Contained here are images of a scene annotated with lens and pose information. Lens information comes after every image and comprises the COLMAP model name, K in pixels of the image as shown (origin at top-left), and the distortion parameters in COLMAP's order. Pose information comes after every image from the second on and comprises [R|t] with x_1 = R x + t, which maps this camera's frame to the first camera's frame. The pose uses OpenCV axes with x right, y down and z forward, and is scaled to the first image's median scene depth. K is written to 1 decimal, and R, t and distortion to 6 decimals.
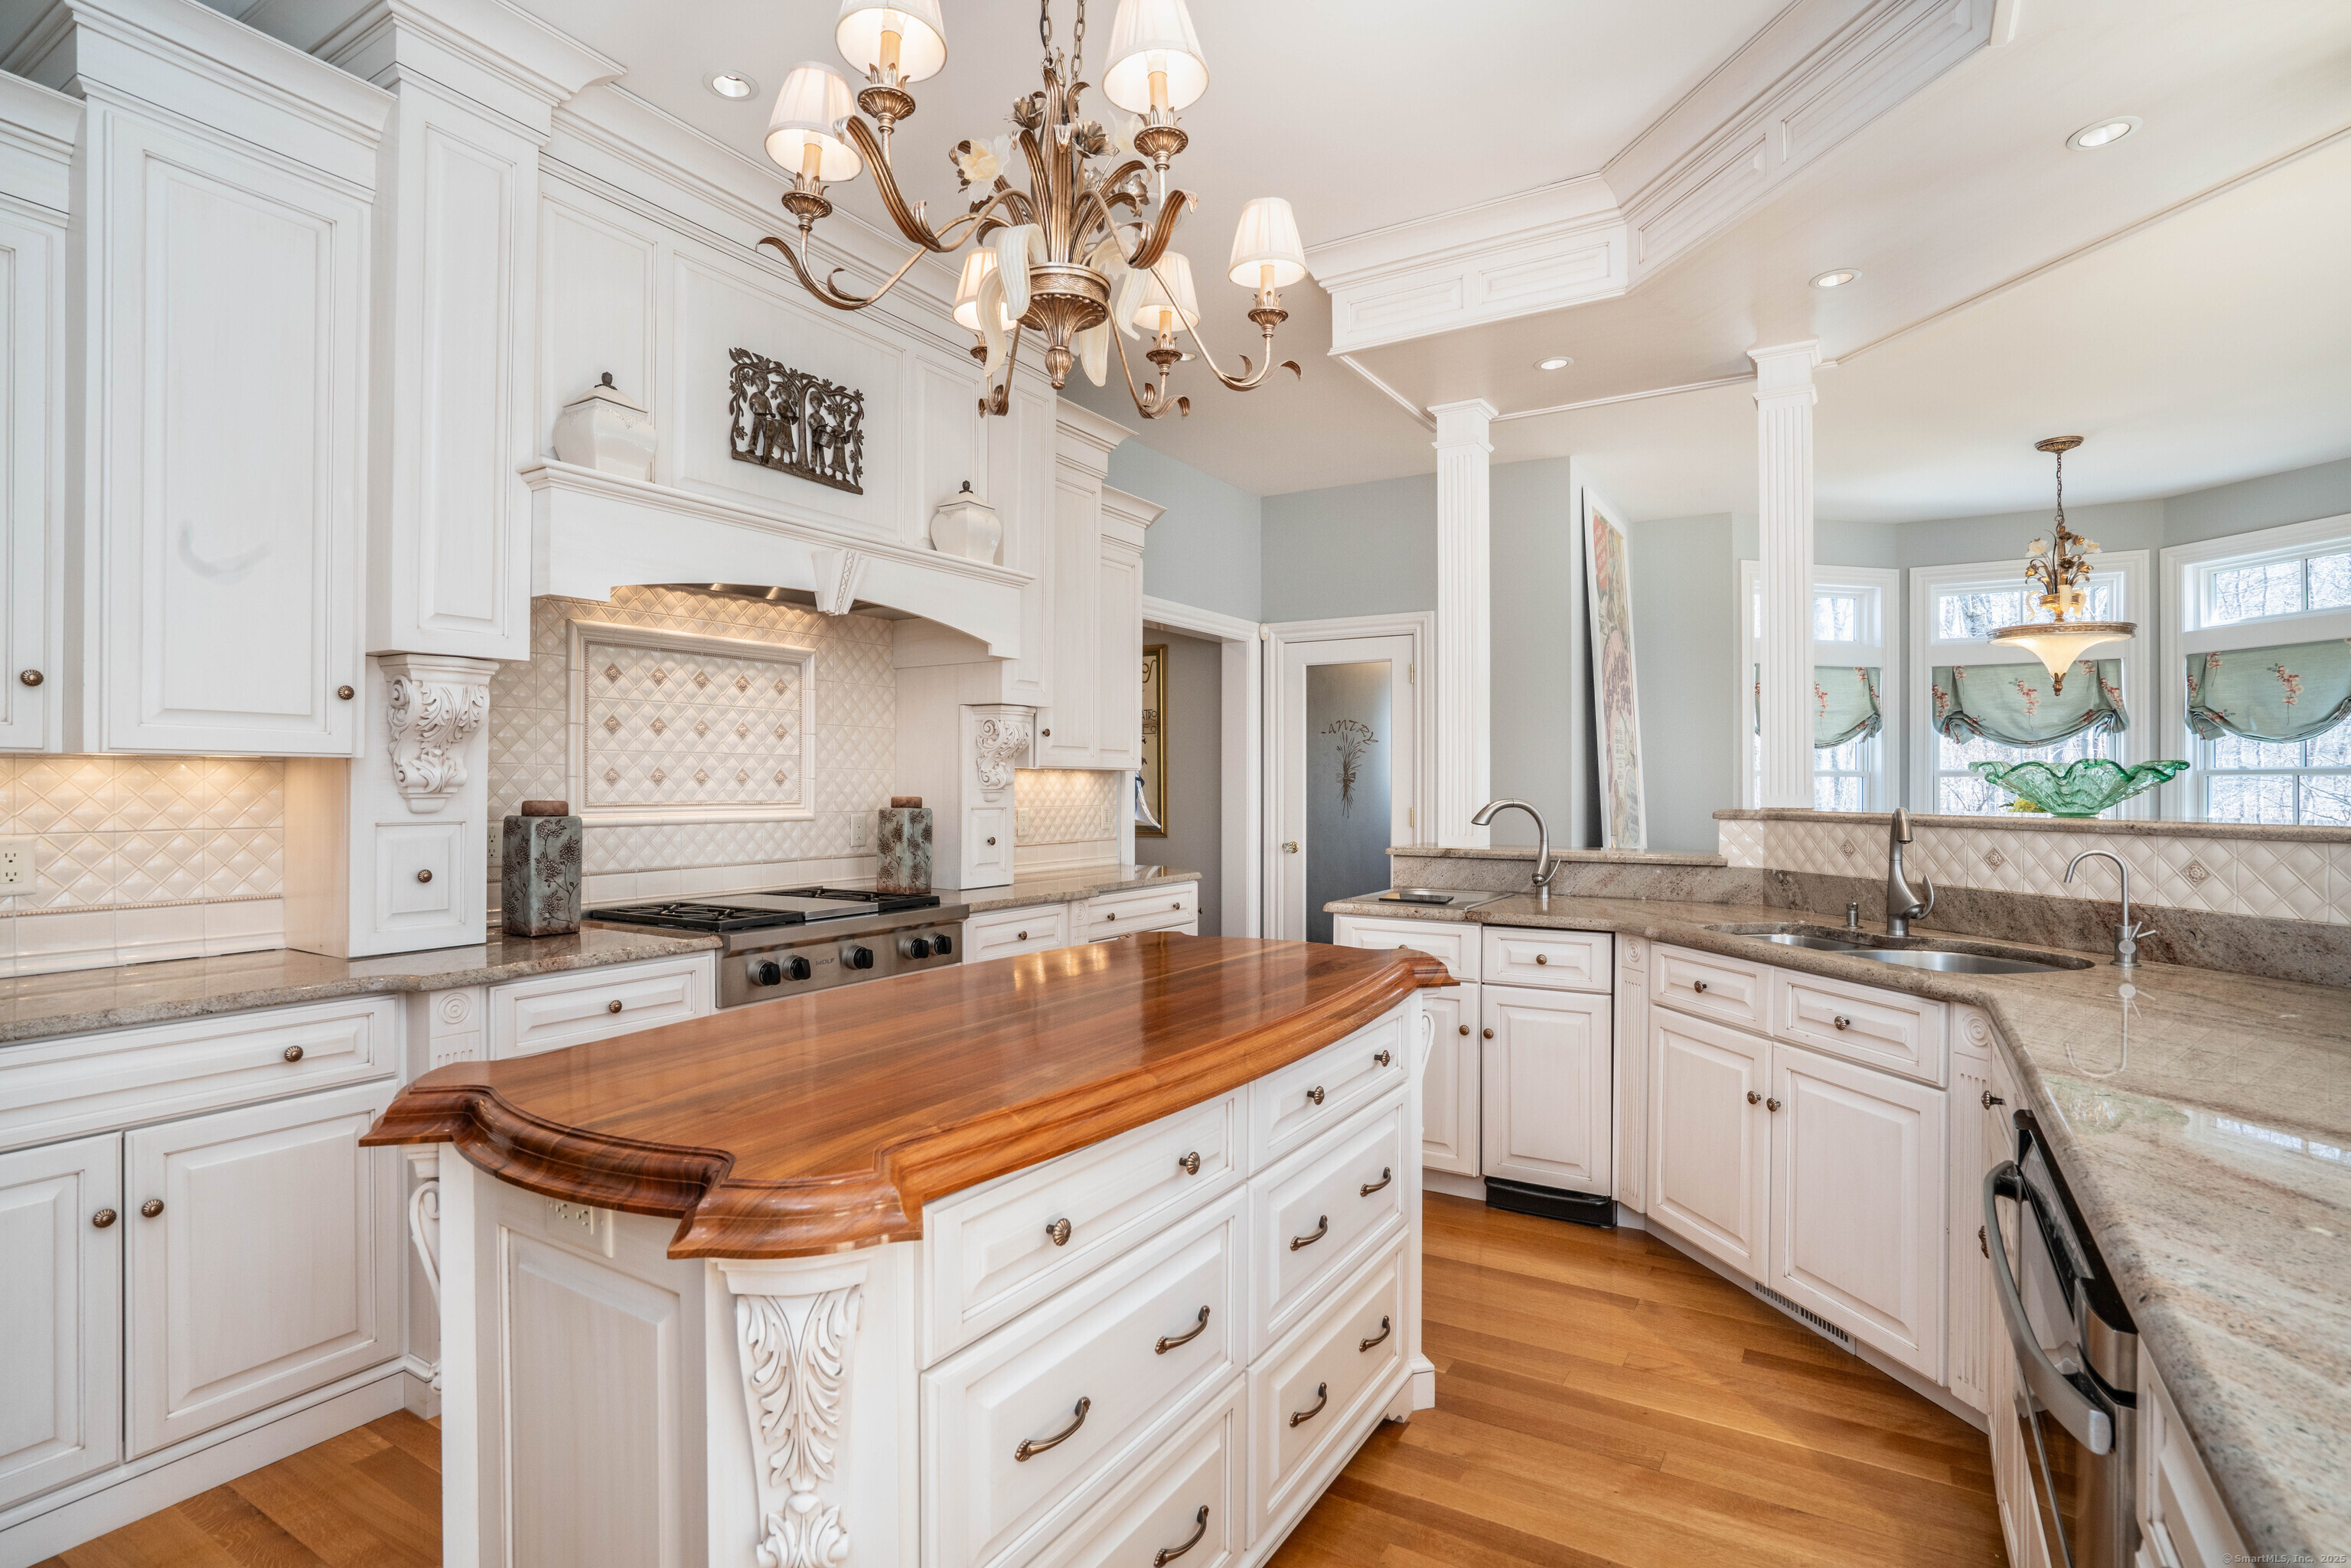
lens RADIAL K [[1159.7, 0, 1161.9], [0, 1159.7, 785.5], [0, 0, 1]] dist [-0.037375, 0.013908]
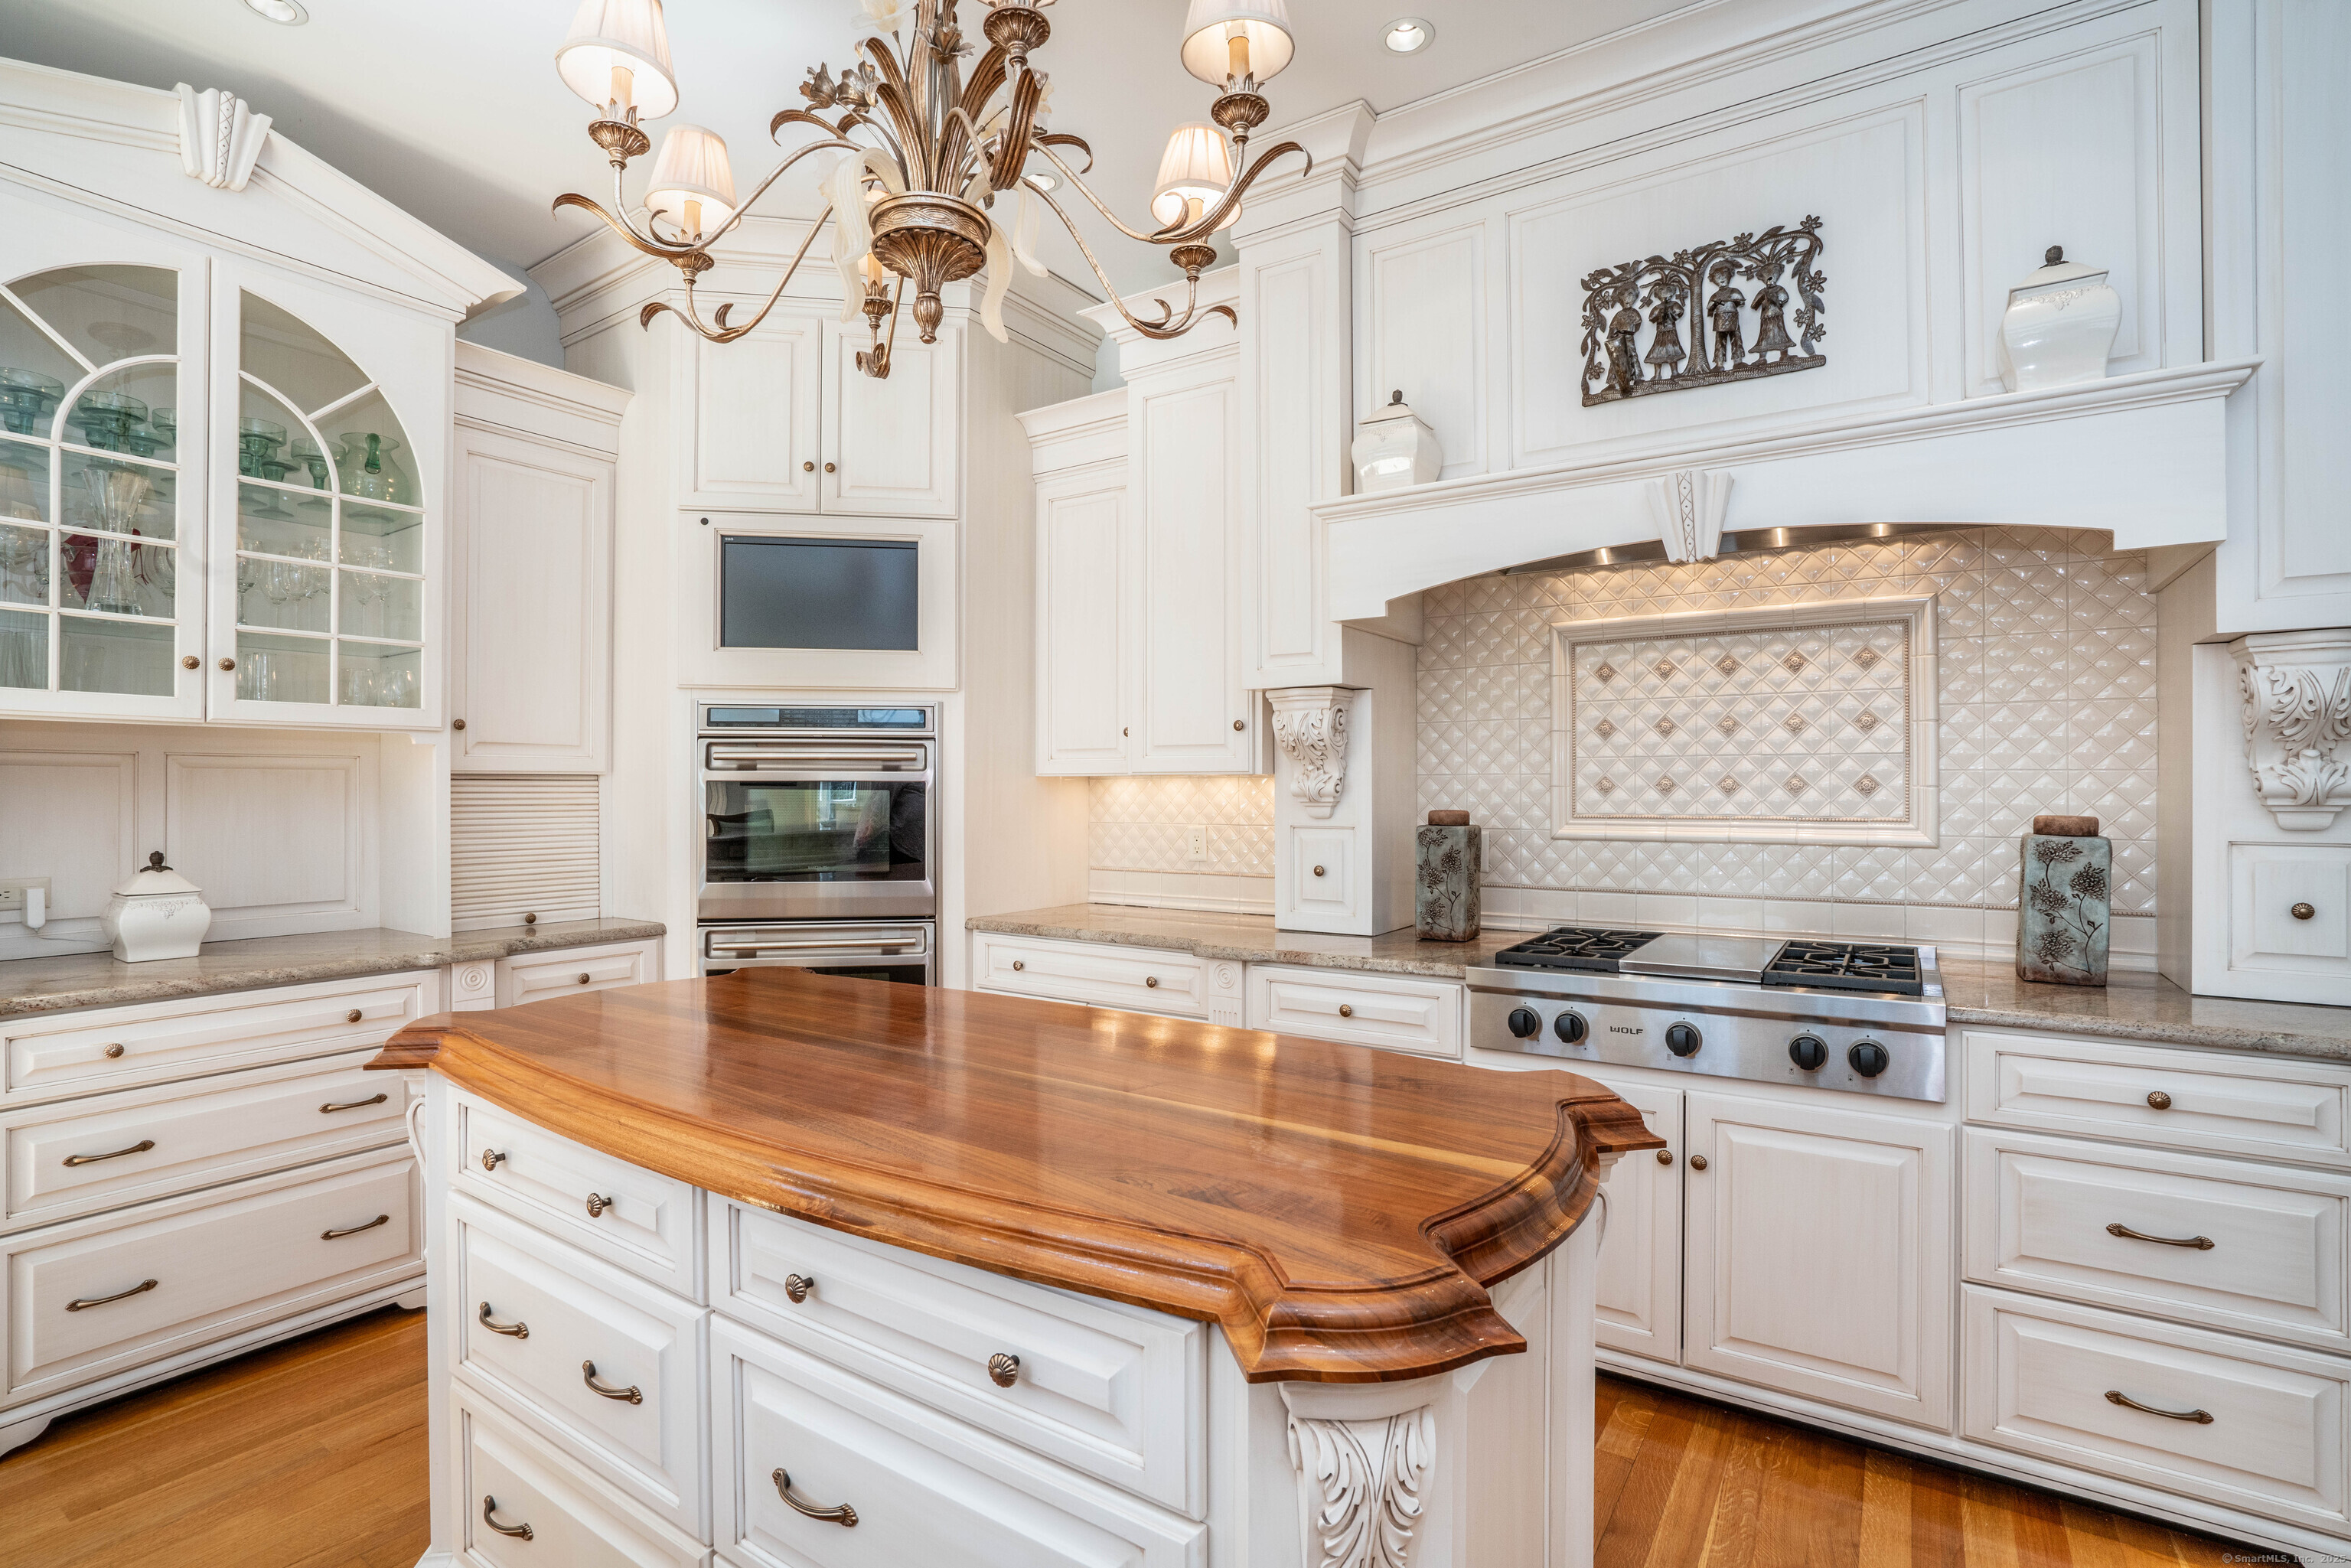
lens RADIAL K [[1097.2, 0, 1159.4], [0, 1097.2, 775.0], [0, 0, 1]] dist [-0.036352, 0.004140]
pose [[-0.033746, -0.016553, -0.999293, 0.385865], [-0.001625, 0.999862, -0.016507, -0.001415], [0.999429, 0.001067, -0.033769, 0.648474]]
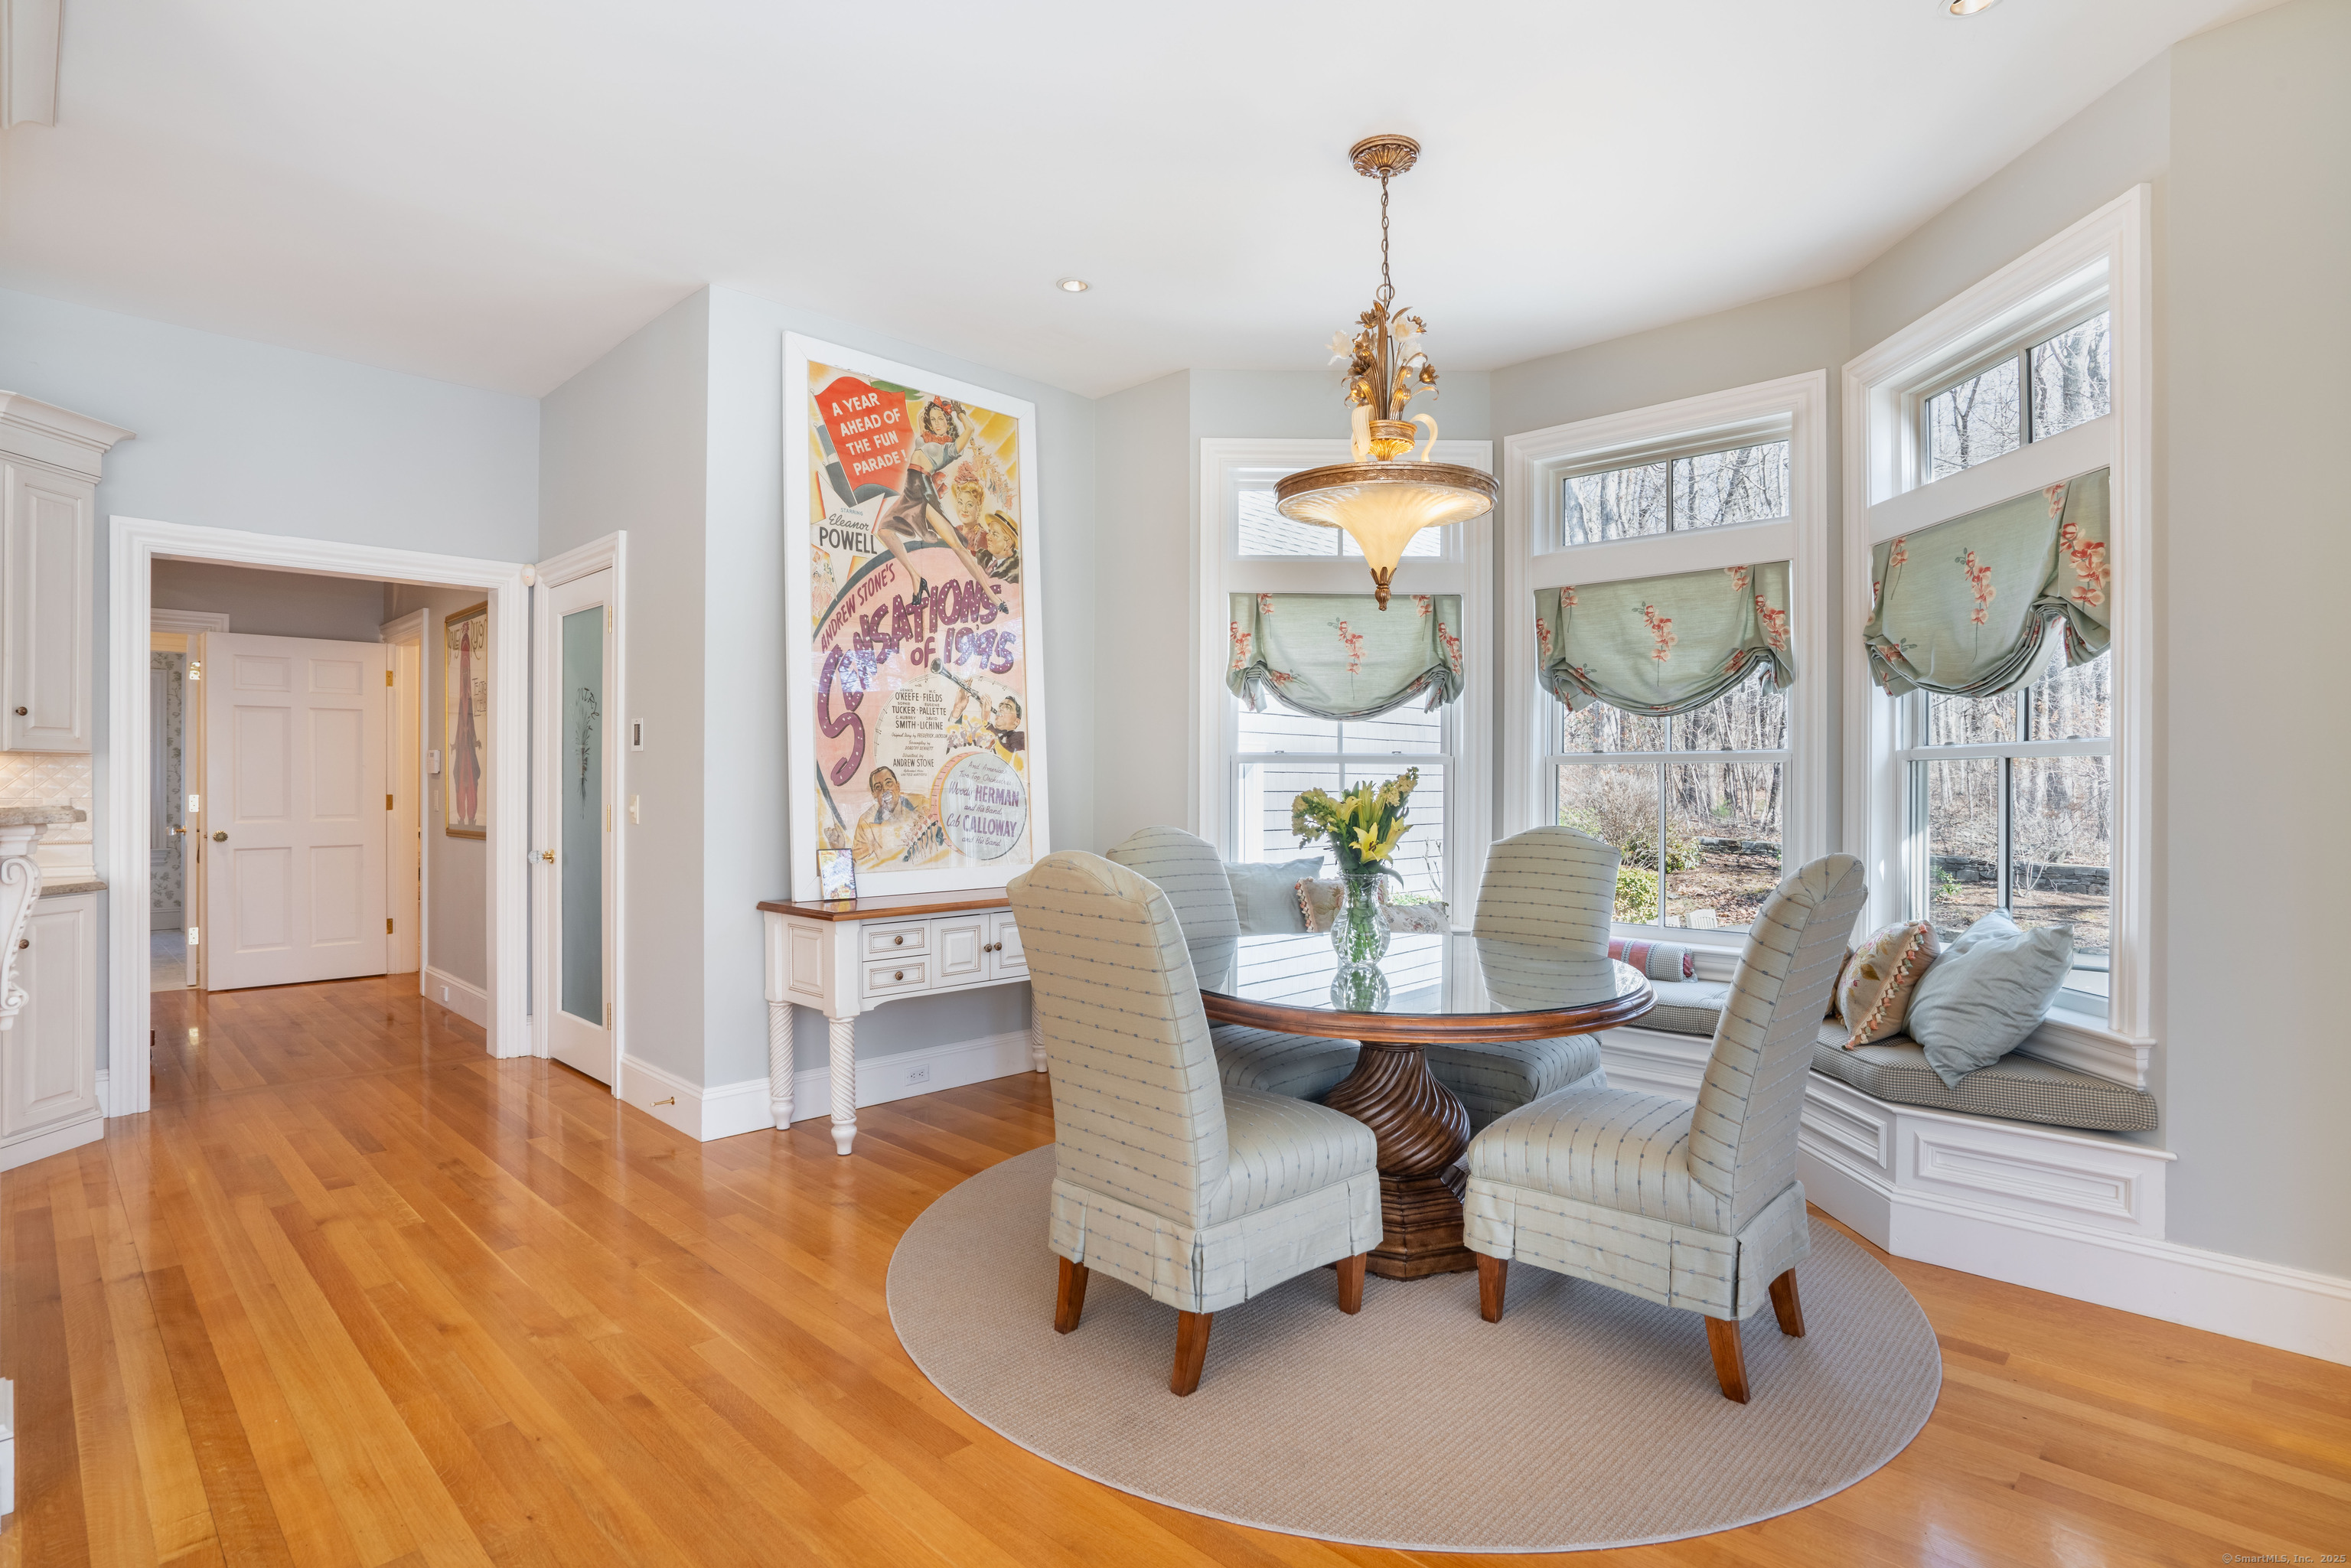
lens RADIAL K [[1198.6, 0, 1153.3], [0, 1198.6, 781.3], [0, 0, 1]] dist [-0.028367, 0.009640]
pose [[0.975109, 0.001446, -0.221722, 1.283072], [-0.002264, 0.999992, -0.003436, 0.008985], [0.221715, 0.003852, 0.975104, 0.649544]]
